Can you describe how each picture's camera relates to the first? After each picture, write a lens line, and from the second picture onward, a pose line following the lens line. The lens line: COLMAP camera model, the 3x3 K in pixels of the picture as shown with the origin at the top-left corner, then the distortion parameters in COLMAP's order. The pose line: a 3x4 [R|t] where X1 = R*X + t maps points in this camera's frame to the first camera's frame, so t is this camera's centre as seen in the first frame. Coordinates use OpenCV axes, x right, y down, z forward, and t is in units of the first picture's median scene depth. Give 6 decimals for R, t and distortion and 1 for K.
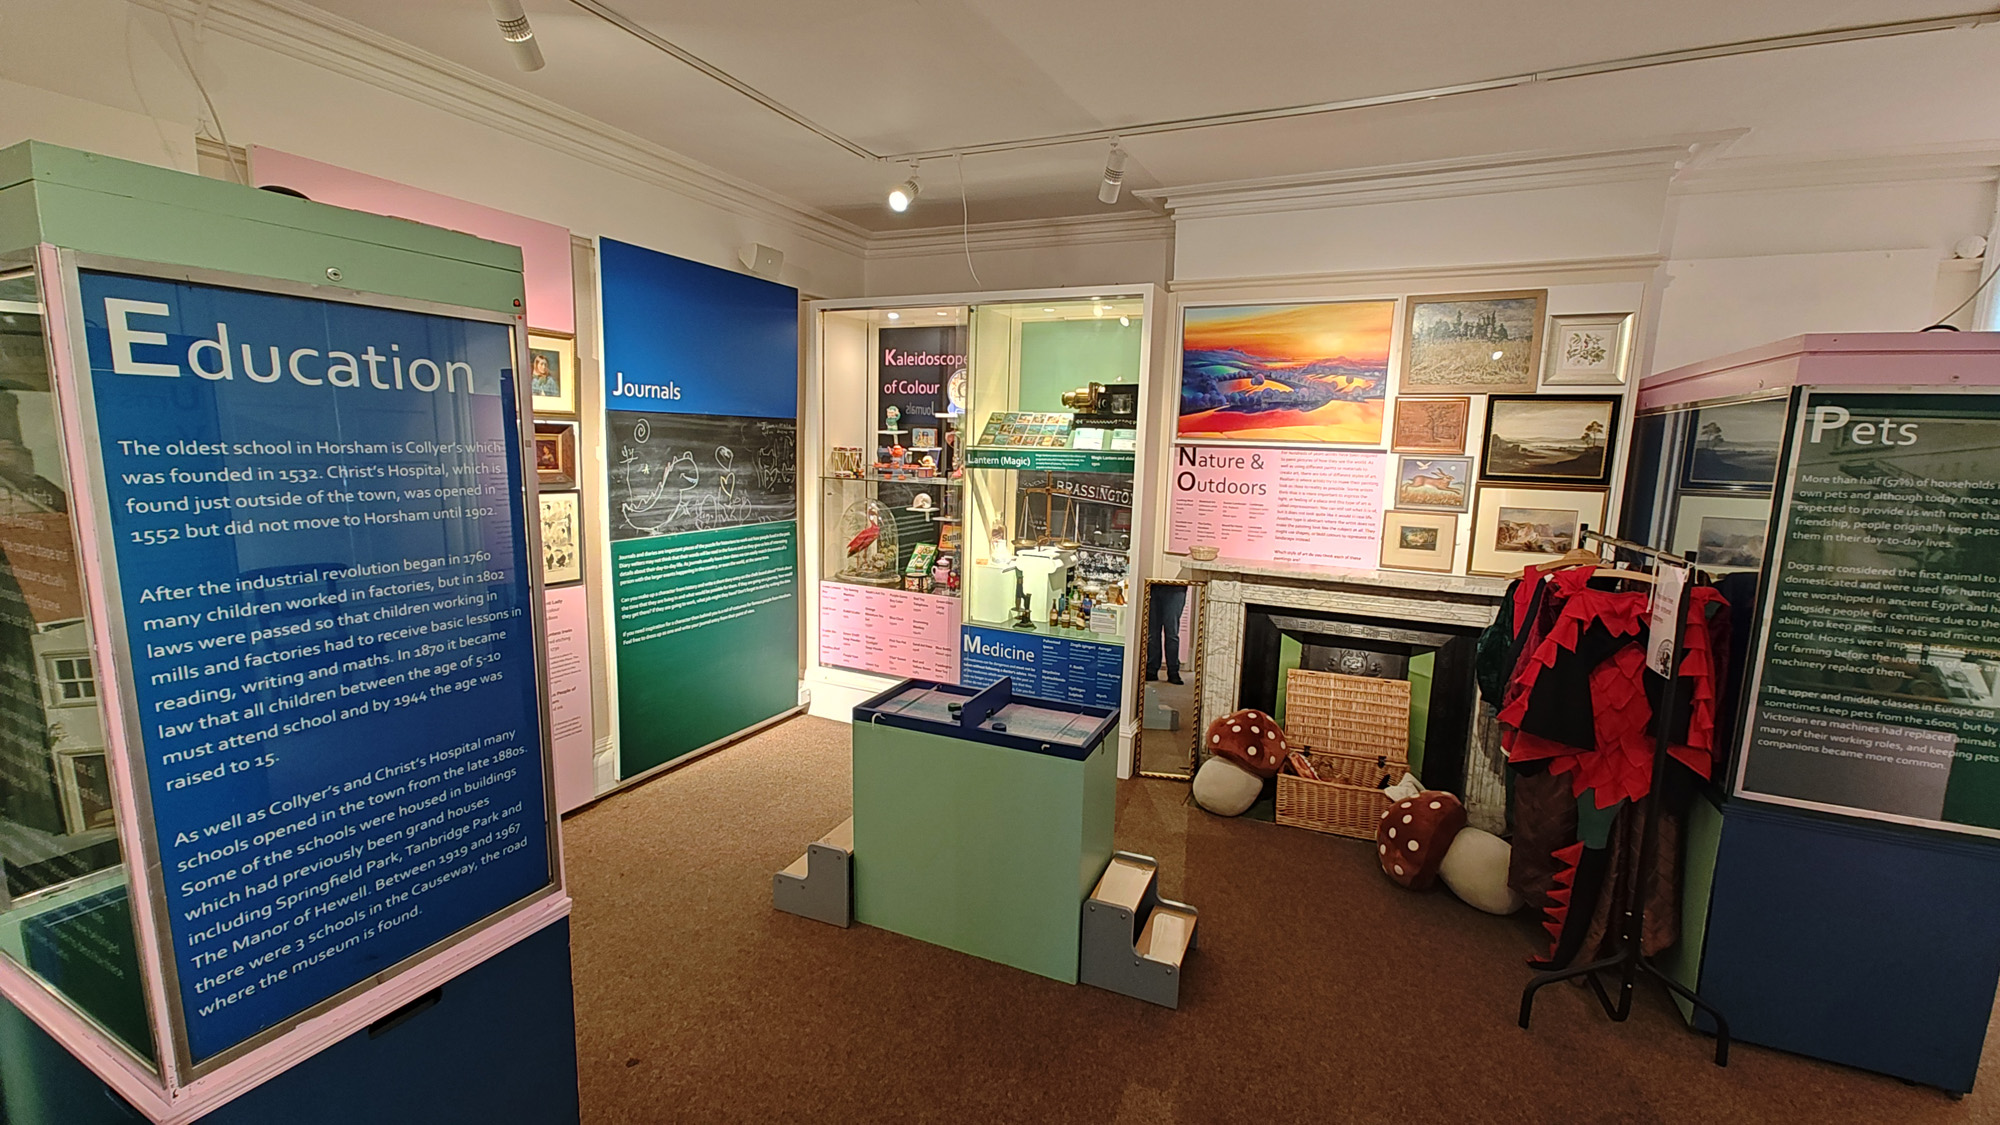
lens RADIAL K [[820.3, 0, 1000.0], [0, 820.3, 562.5], [0, 0, 1]] dist [0.000553, -0.000065]
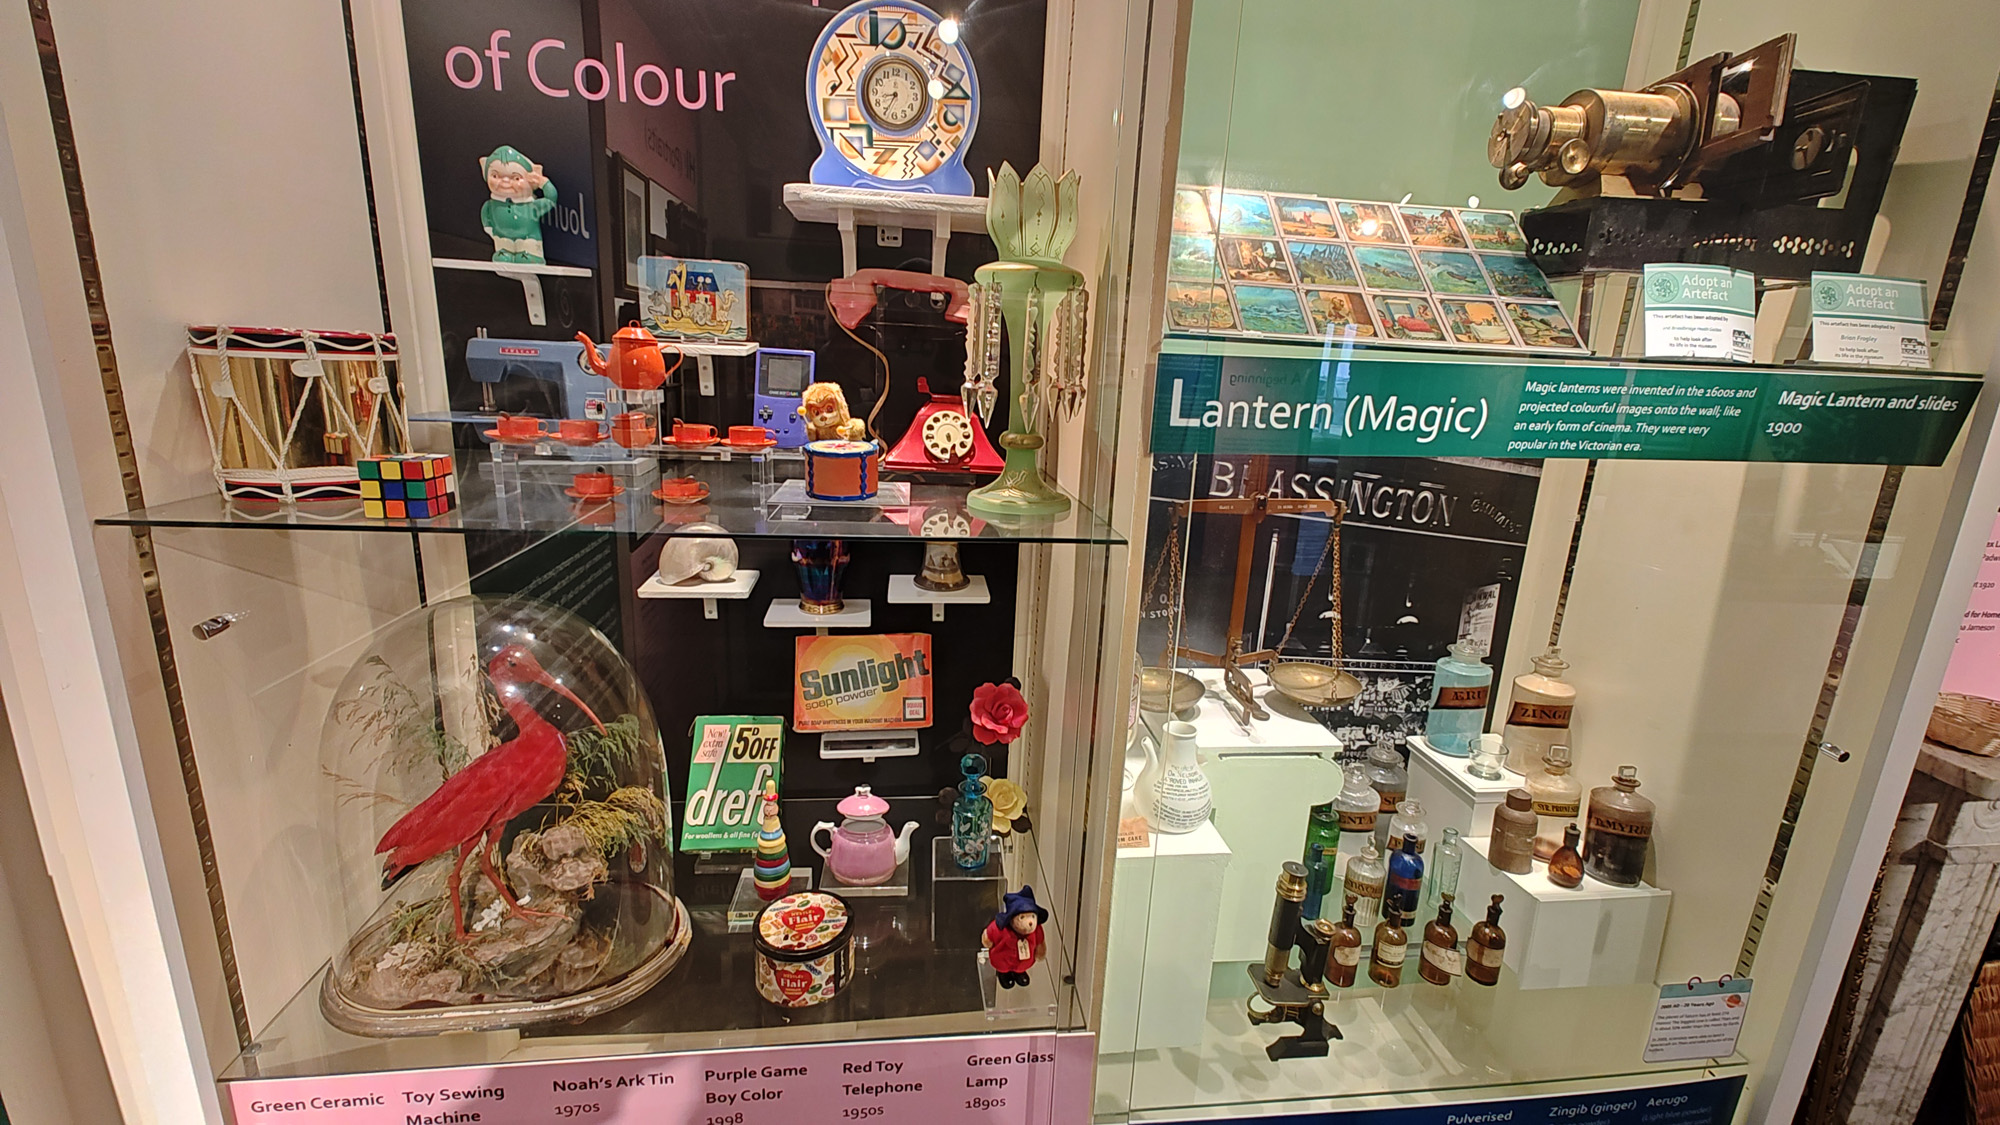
lens RADIAL K [[820.3, 0, 1000.0], [0, 820.3, 562.5], [0, 0, 1]] dist [0.000553, -0.000065]
pose [[0.837082, -0.121898, 0.533324, -0.154279], [0.059549, 0.989370, 0.132668, -0.101789], [-0.543826, -0.079295, 0.835443, 0.742715]]
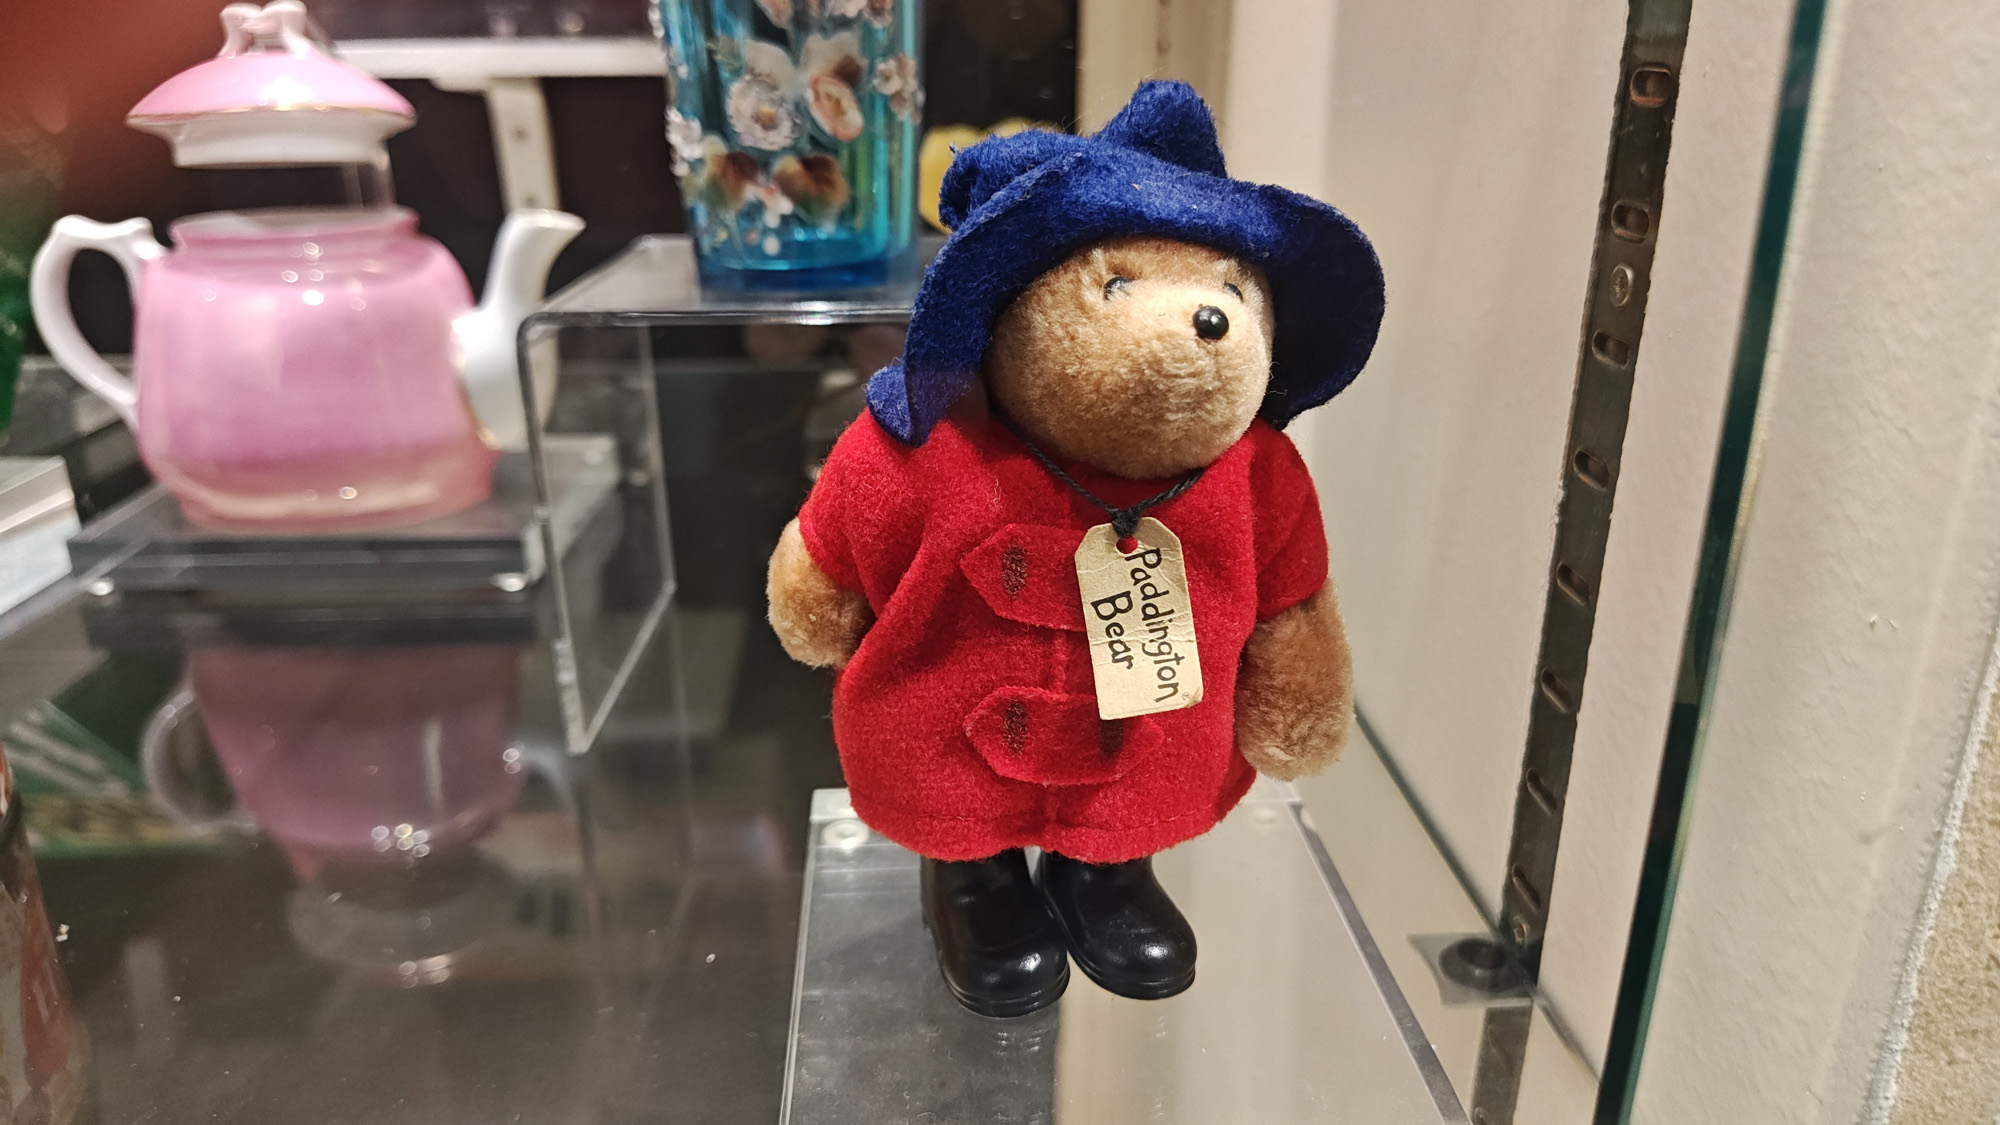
lens RADIAL K [[1371.6, 0, 1000.0], [0, 1371.6, 562.5], [0, 0, 1]] dist [-0.002970, -0.000809]
pose [[0.872012, -0.193519, 0.449606, -0.071201], [0.096858, 0.968586, 0.229040, 0.010213], [-0.479806, -0.156177, 0.863363, 0.873369]]
